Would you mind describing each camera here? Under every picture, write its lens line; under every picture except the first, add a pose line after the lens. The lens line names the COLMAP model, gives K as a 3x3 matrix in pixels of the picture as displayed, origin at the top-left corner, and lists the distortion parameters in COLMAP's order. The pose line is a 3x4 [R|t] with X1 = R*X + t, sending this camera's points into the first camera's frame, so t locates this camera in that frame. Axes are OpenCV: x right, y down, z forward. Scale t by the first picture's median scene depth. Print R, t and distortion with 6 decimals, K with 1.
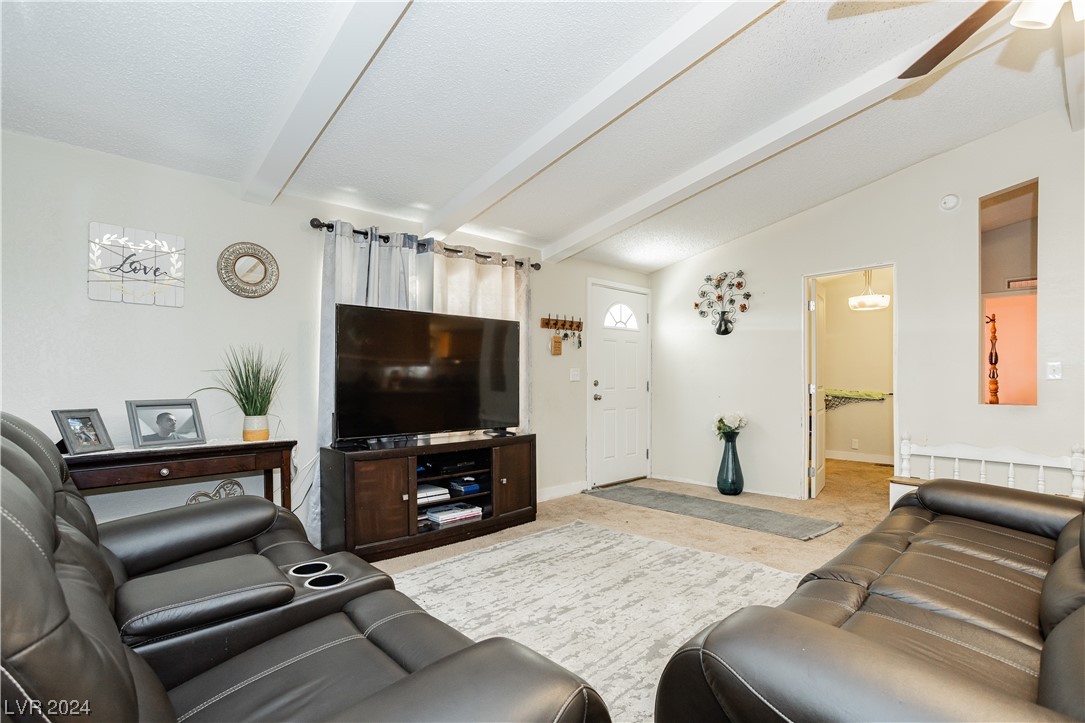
lens RADIAL K [[530.9, 0, 556.7], [0, 530.9, 375.0], [0, 0, 1]] dist [-0.025713, 0.010407]
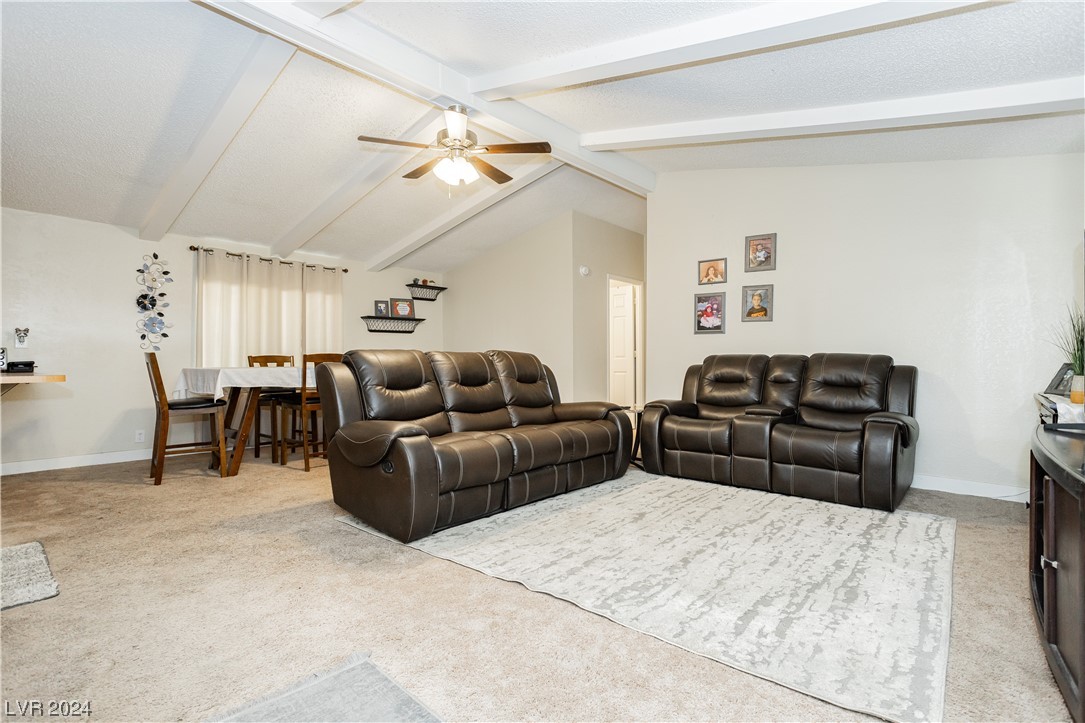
lens RADIAL K [[530.9, 0, 558.7], [0, 530.9, 358.5], [0, 0, 1]] dist [-0.025713, 0.010407]
pose [[-0.994519, -0.001811, -0.104544, 0.364320], [-0.000202, 0.999881, -0.015406, 0.052756], [0.104560, -0.015301, -0.994401, 1.560207]]
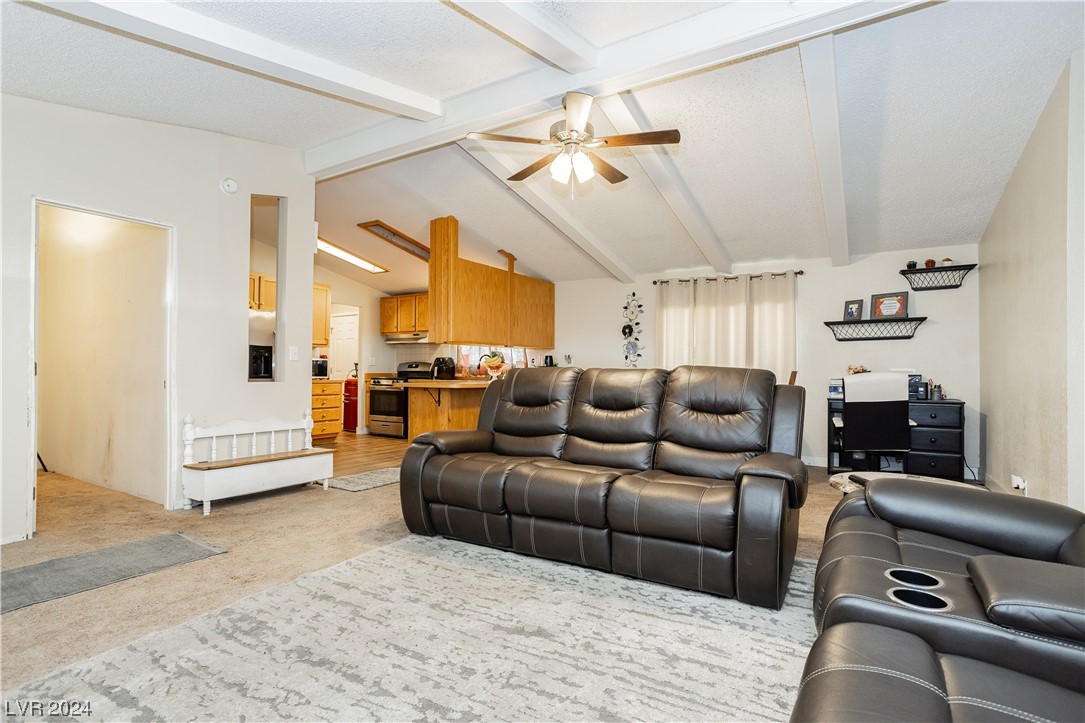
lens RADIAL K [[530.9, 0, 548.5], [0, 530.9, 370.4], [0, 0, 1]] dist [-0.025713, 0.010407]
pose [[-0.261310, -0.001412, 0.965254, -0.463671], [-0.015018, 0.999884, -0.002602, 0.027507], [-0.965138, -0.015176, -0.261300, 0.758997]]
